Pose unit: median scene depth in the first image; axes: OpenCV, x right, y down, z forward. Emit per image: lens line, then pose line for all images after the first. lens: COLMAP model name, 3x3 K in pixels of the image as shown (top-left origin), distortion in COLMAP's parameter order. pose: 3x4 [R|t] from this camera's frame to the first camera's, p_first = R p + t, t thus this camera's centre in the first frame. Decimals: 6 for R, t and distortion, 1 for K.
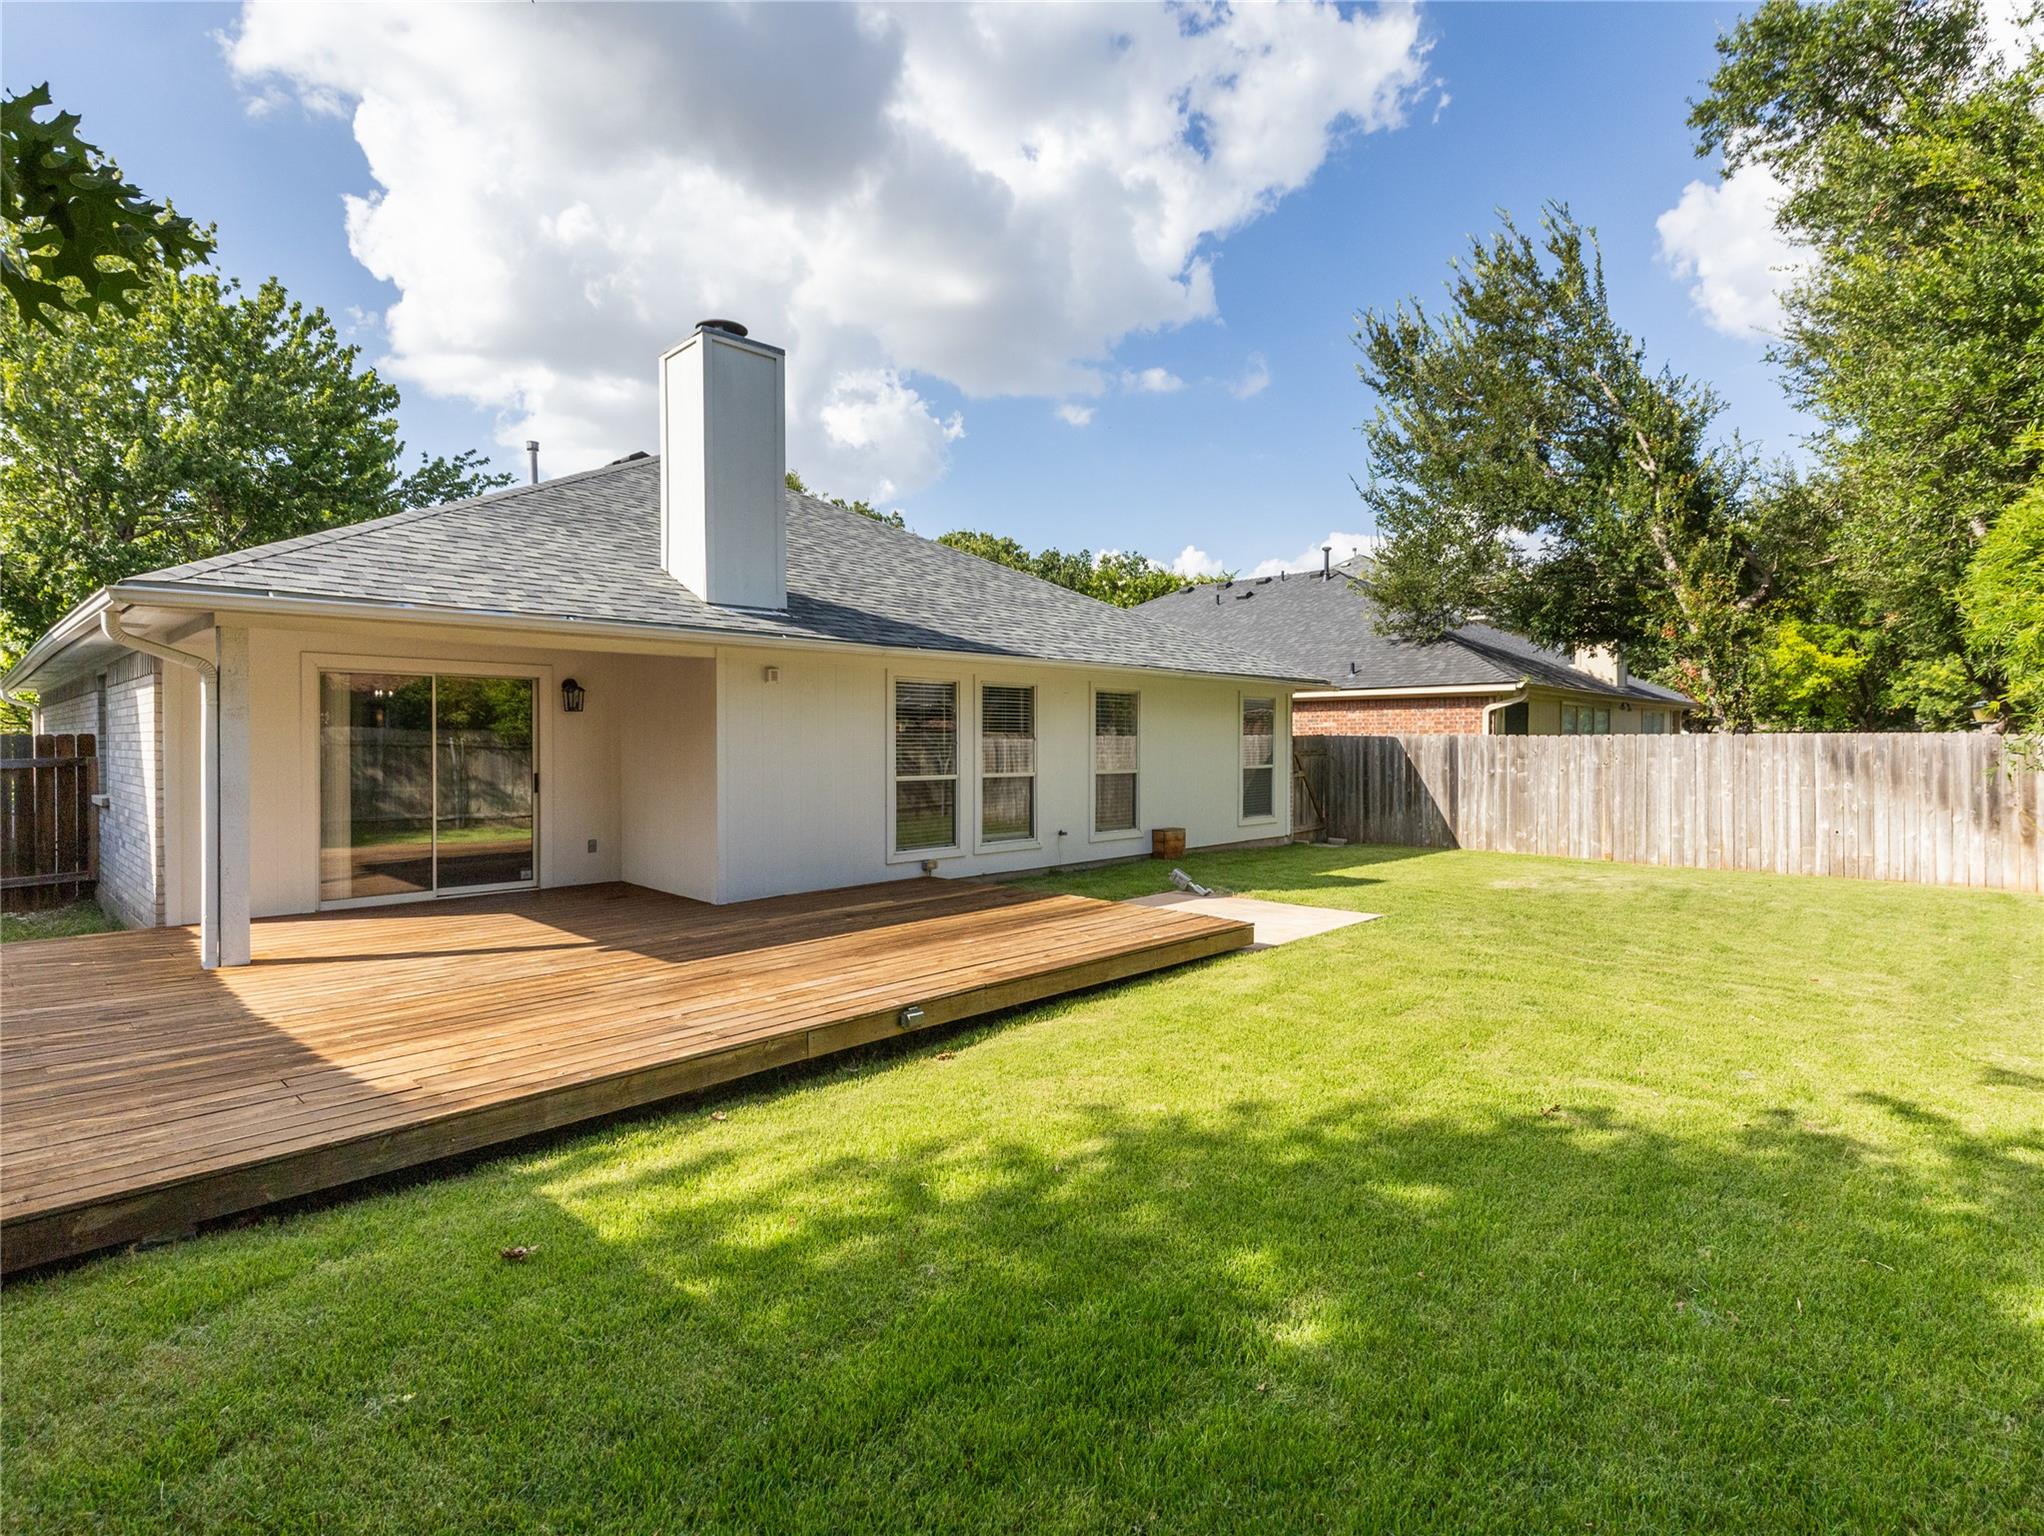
lens RADIAL K [[1070.4, 0, 1025.9], [0, 1070.4, 754.2], [0, 0, 1]] dist [0.002651, -0.000091]
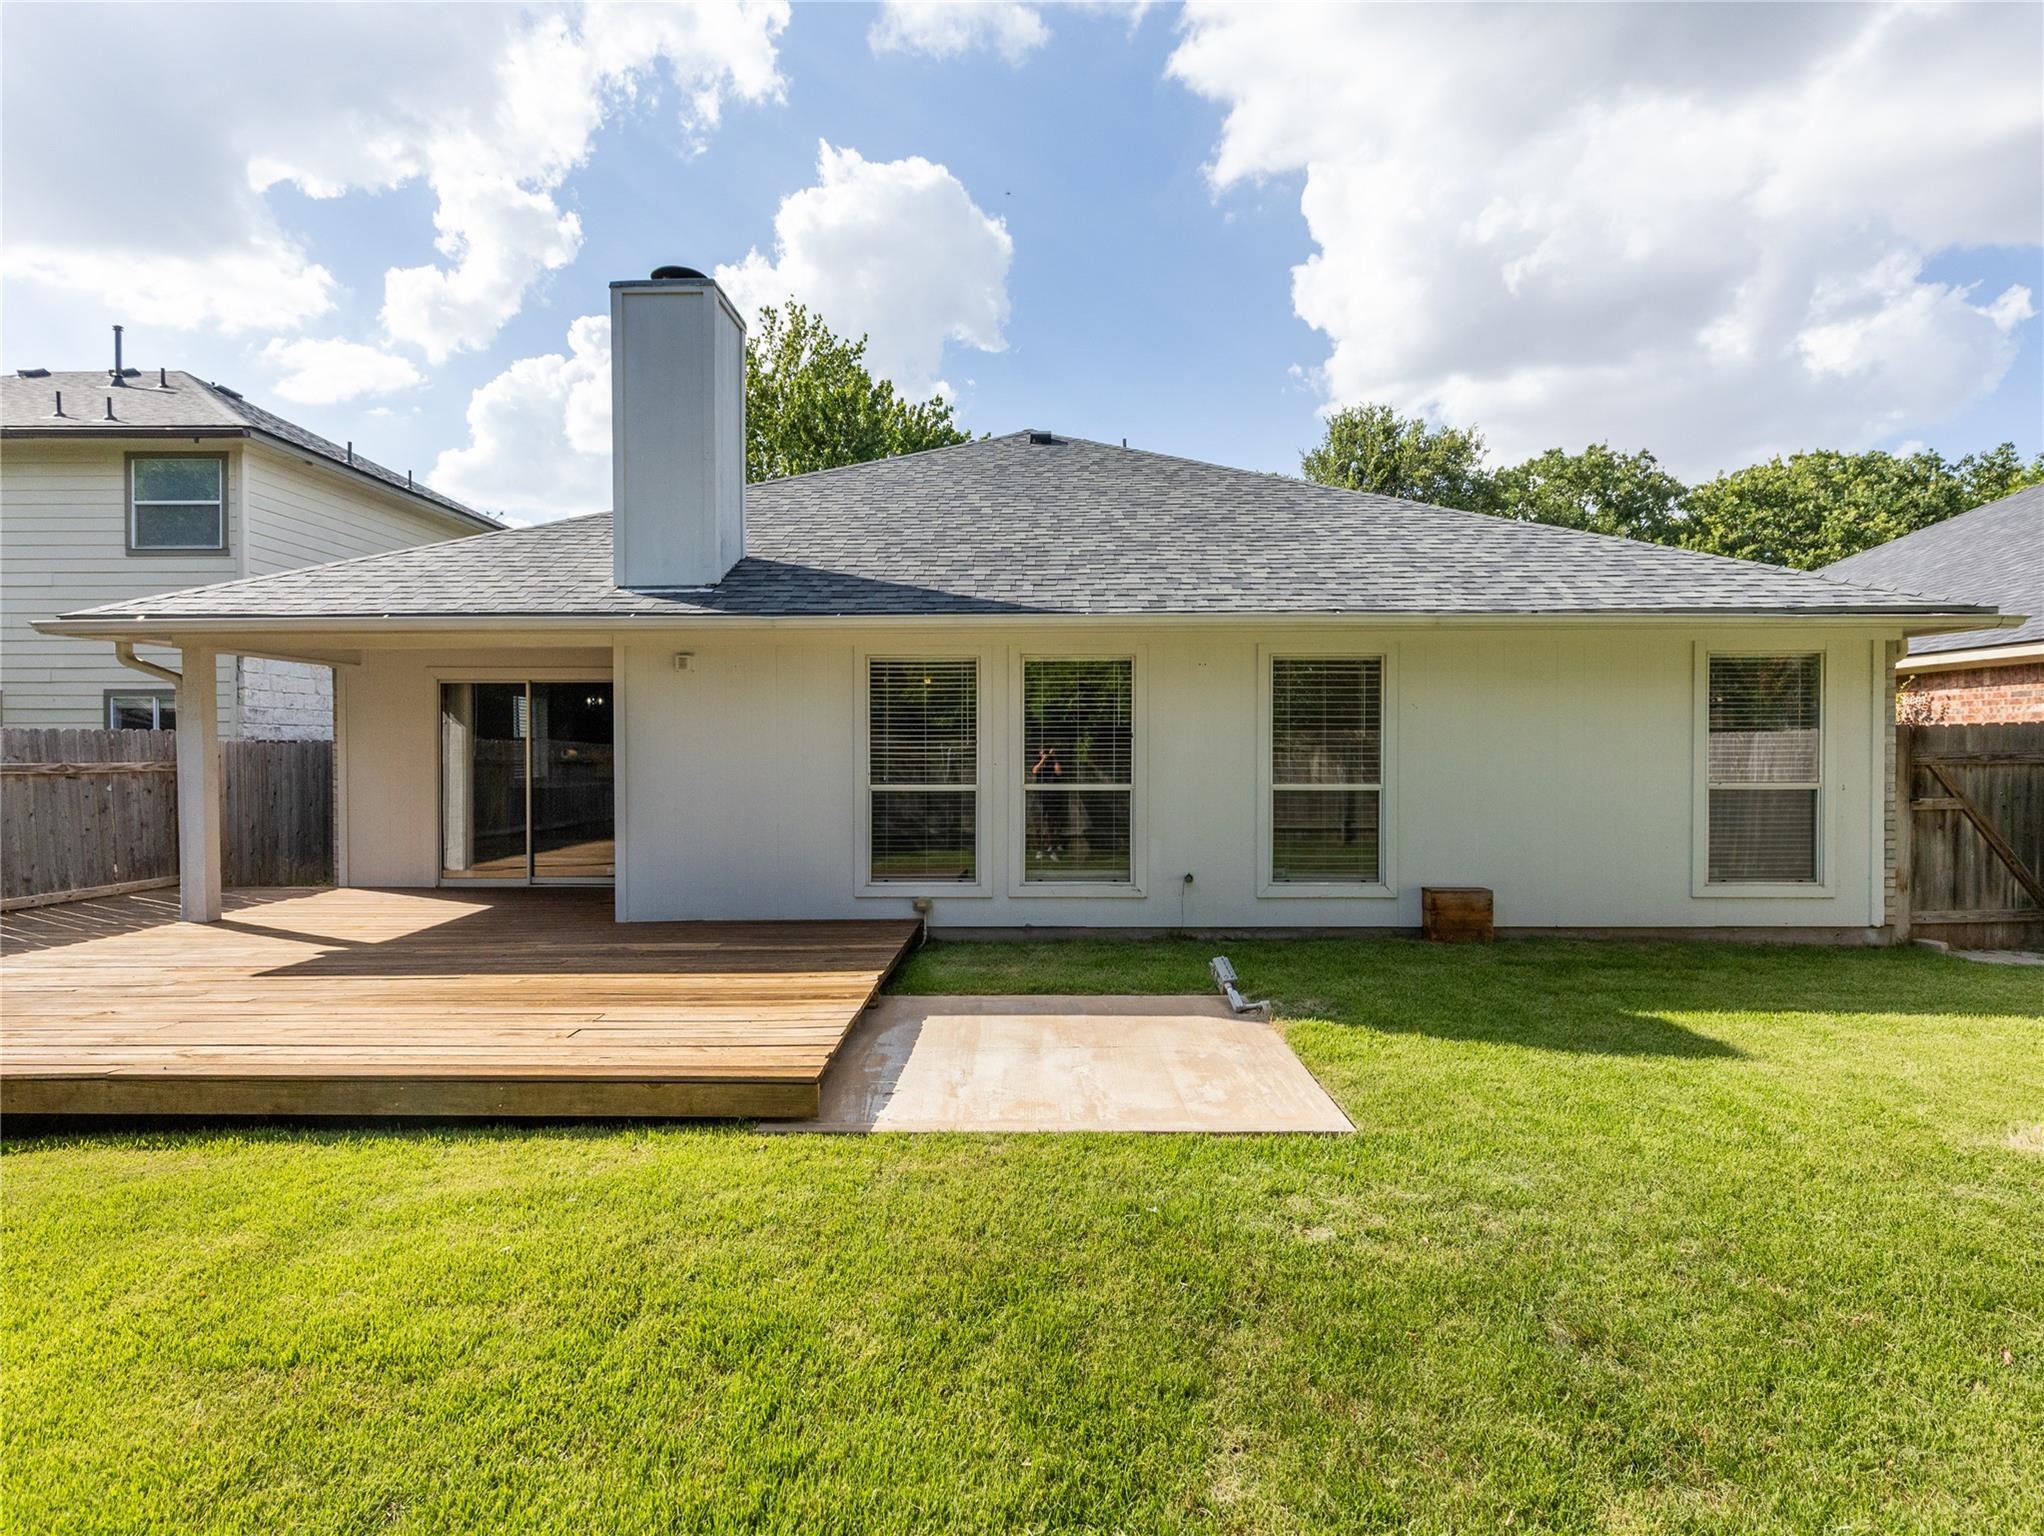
lens RADIAL K [[1070.4, 0, 1025.9], [0, 1070.4, 754.2], [0, 0, 1]] dist [0.002651, -0.000091]
pose [[0.690343, 0.010303, -0.723409, 0.473468], [-0.008867, 0.999944, 0.005779, -0.006679], [0.723428, 0.002424, 0.690396, 0.502429]]
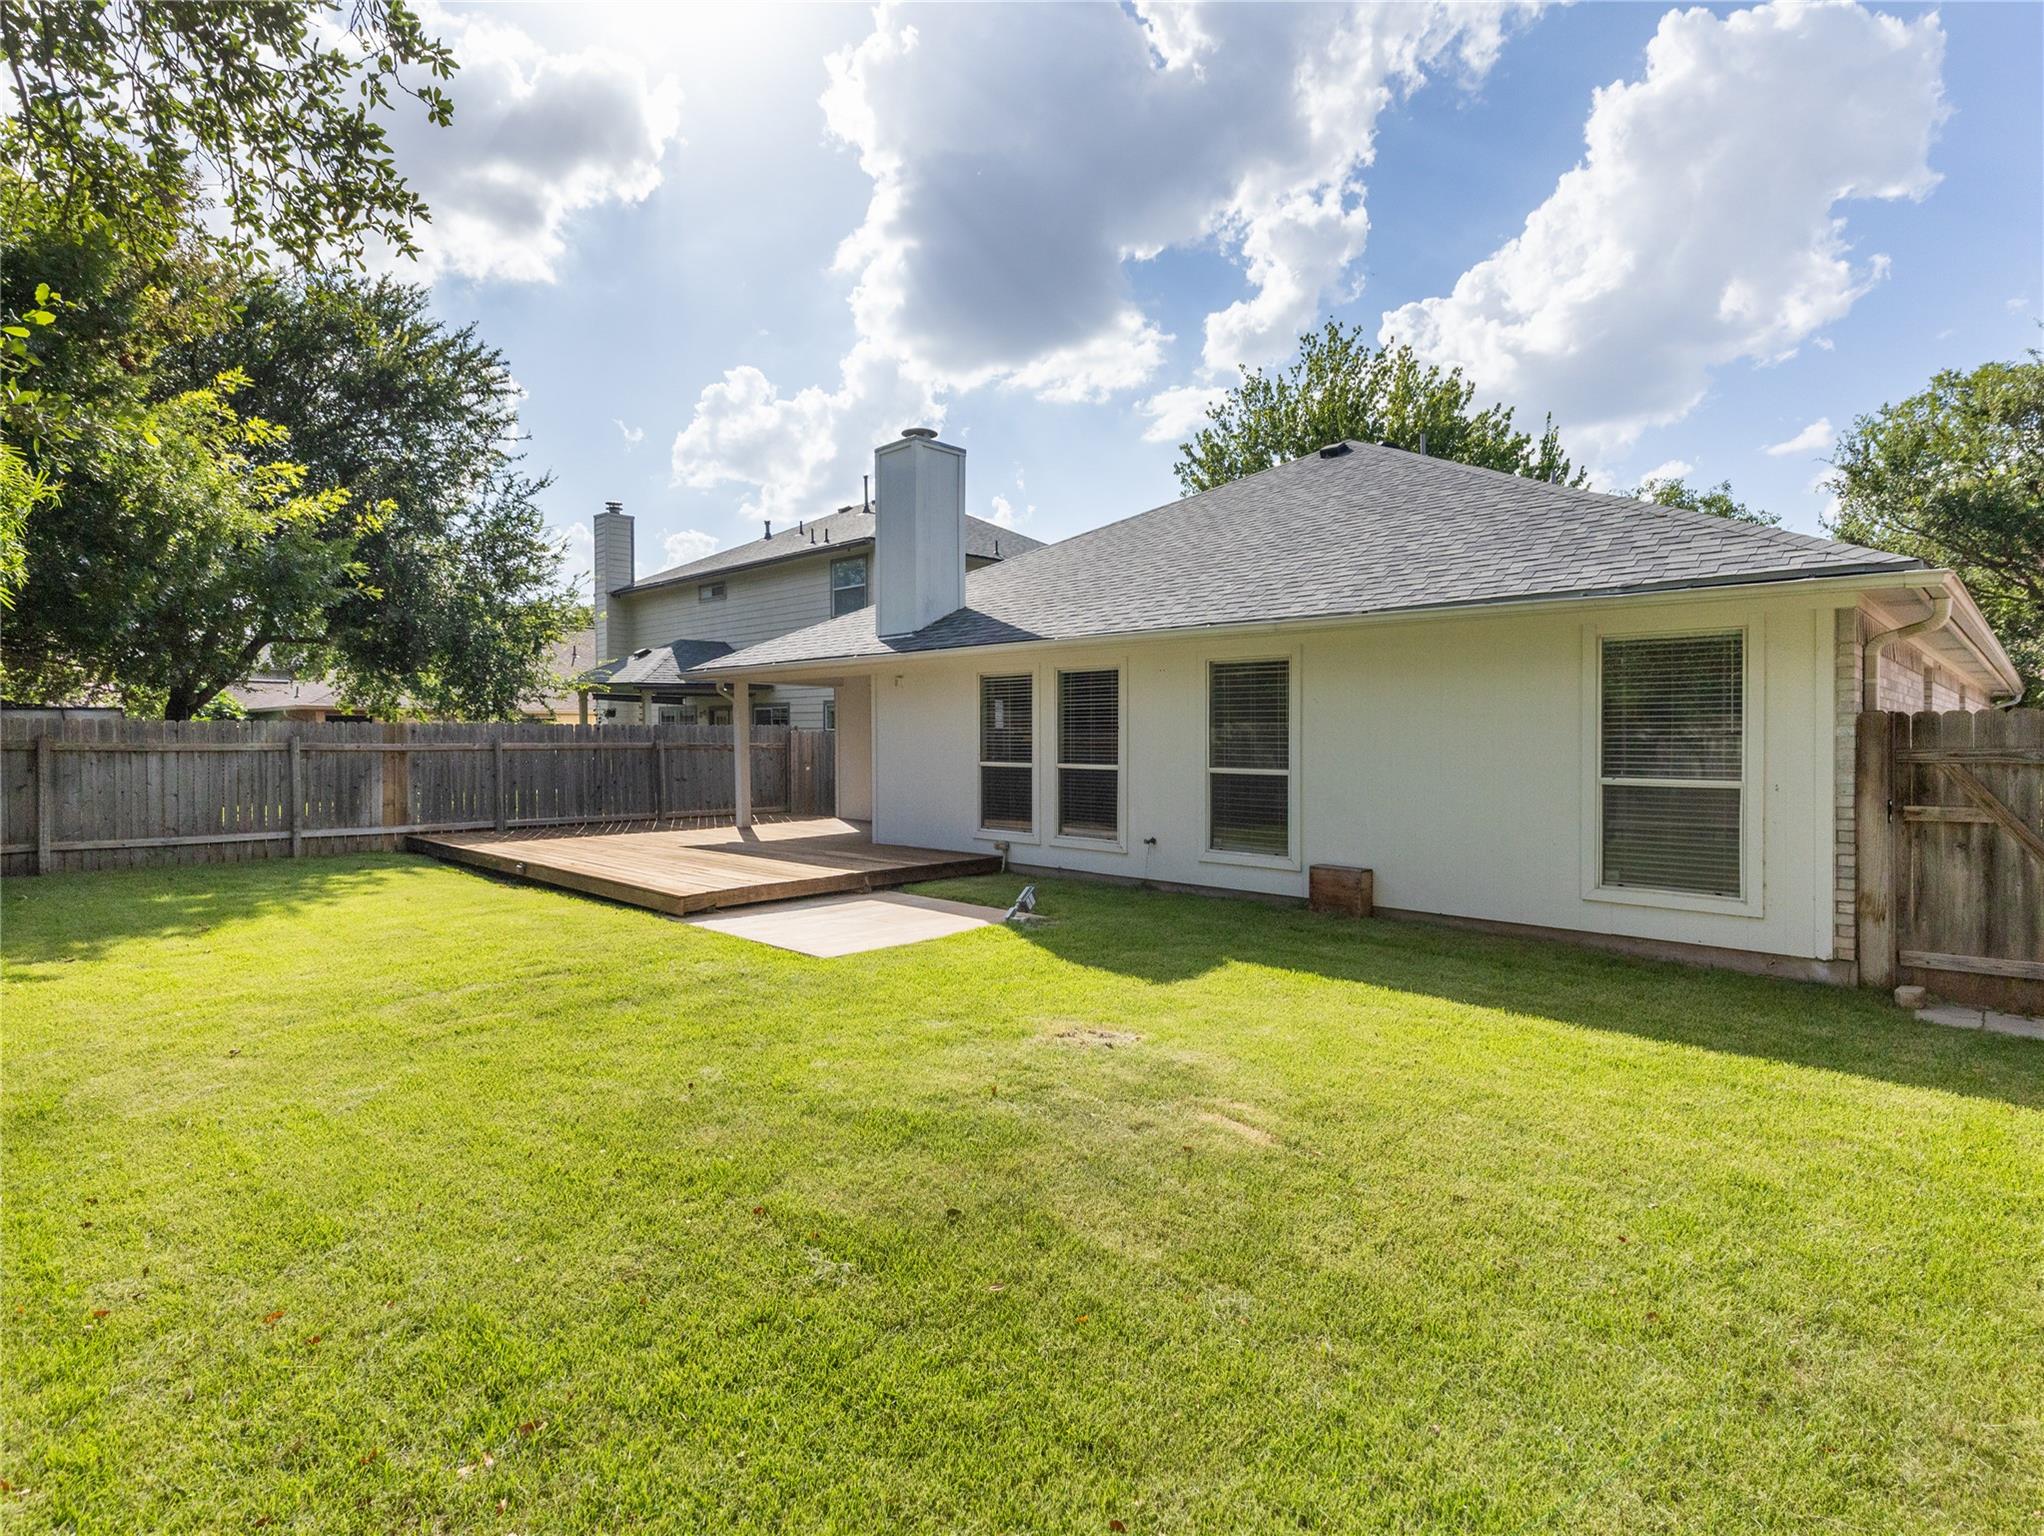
lens RADIAL K [[1162.9, 0, 1022.0], [0, 1162.9, 768.0], [0, 0, 1]] dist [0.032049, 0.000622]
pose [[-0.037235, 0.036167, -0.998652, 1.009027], [-0.008347, 0.999299, 0.036502, -0.016828], [0.999272, 0.009695, -0.036907, 0.997821]]
